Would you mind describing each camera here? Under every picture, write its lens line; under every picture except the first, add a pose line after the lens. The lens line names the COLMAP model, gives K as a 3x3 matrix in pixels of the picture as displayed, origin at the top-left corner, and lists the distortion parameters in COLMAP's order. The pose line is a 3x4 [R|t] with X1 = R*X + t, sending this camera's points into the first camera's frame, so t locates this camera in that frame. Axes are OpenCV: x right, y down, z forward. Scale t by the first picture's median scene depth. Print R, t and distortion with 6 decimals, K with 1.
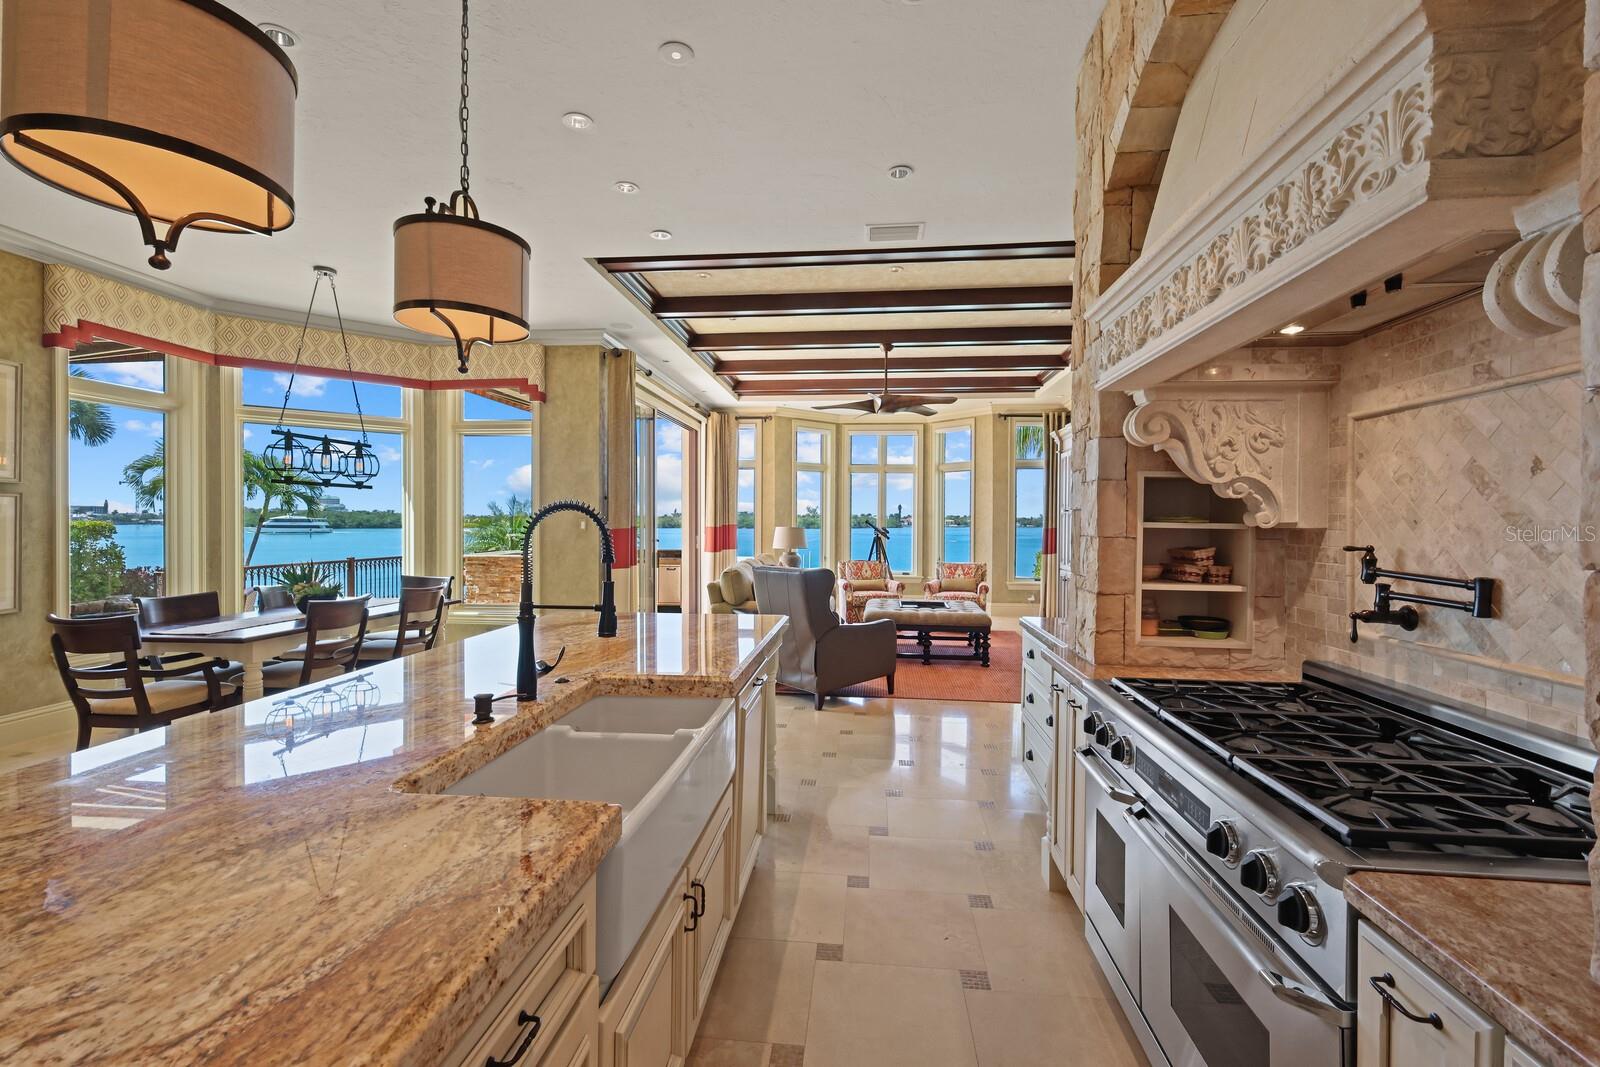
lens RADIAL K [[699.1, 0, 801.7], [0, 699.1, 530.0], [0, 0, 1]] dist [0.002310, -0.000539]
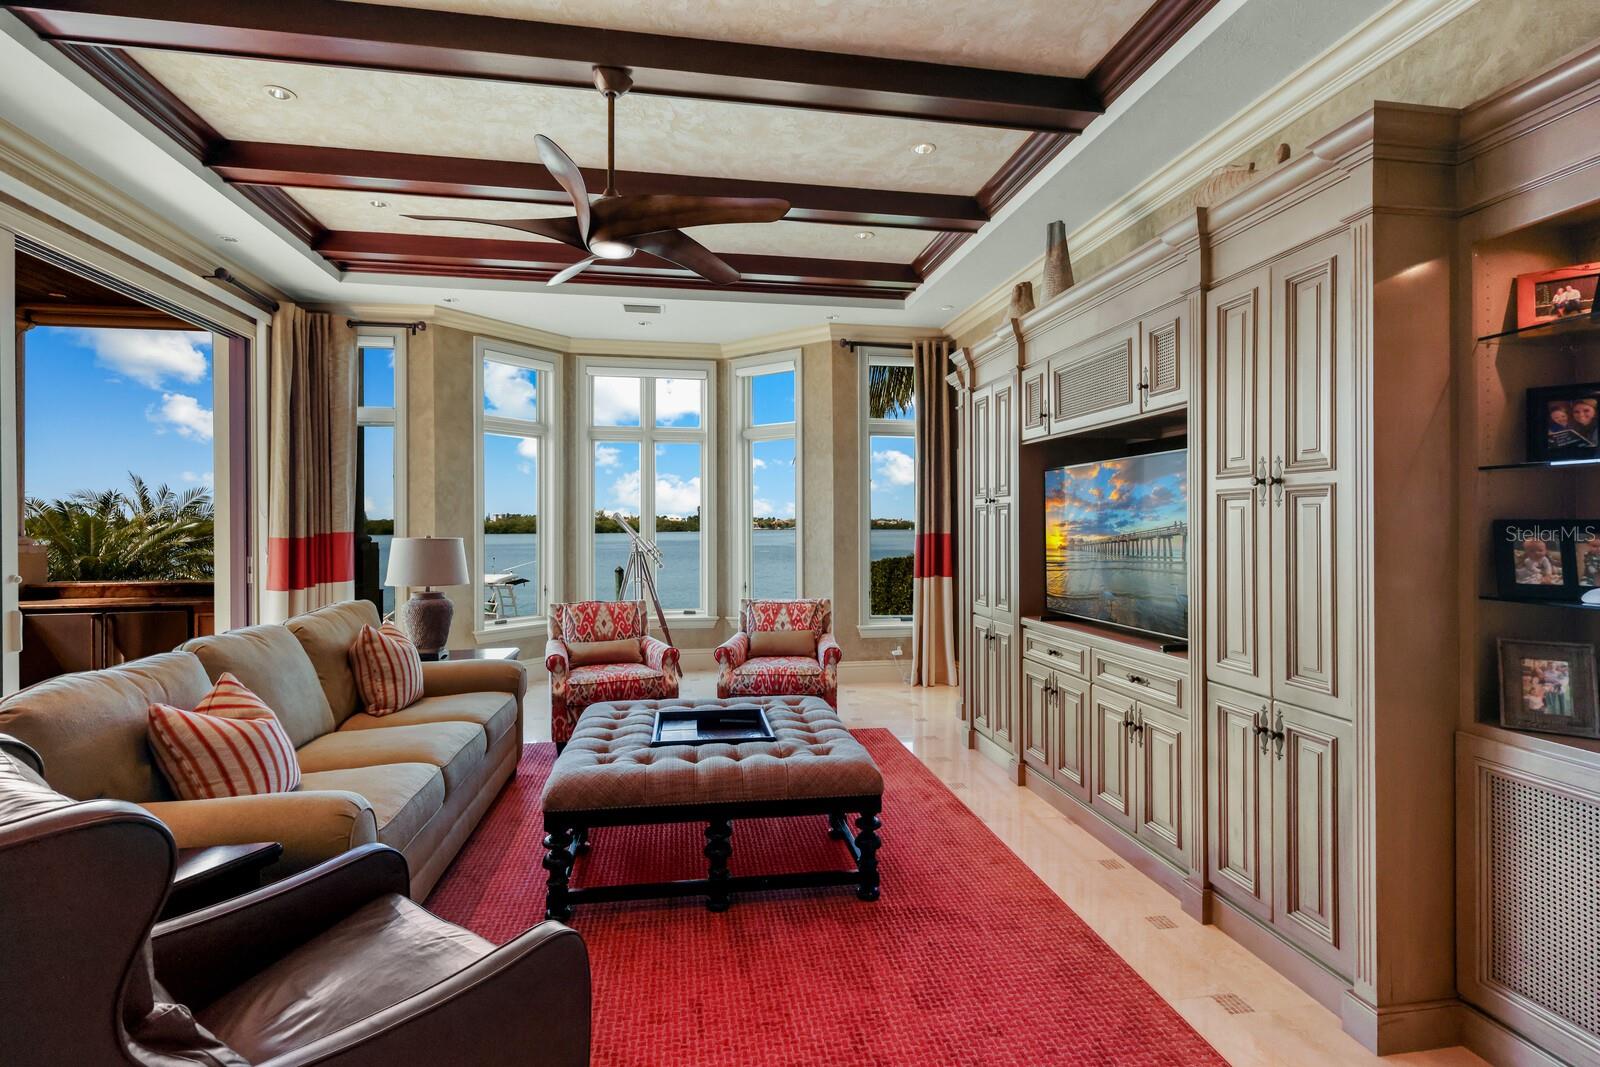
lens RADIAL K [[781.6, 0, 800.4], [0, 781.6, 529.7], [0, 0, 1]] dist [0.000232, 0.000015]
pose [[0.963885, -0.009177, 0.266159, 0.080027], [0.010749, 0.999932, -0.004449, -0.004732], [-0.266101, 0.007150, 0.963919, 0.420965]]
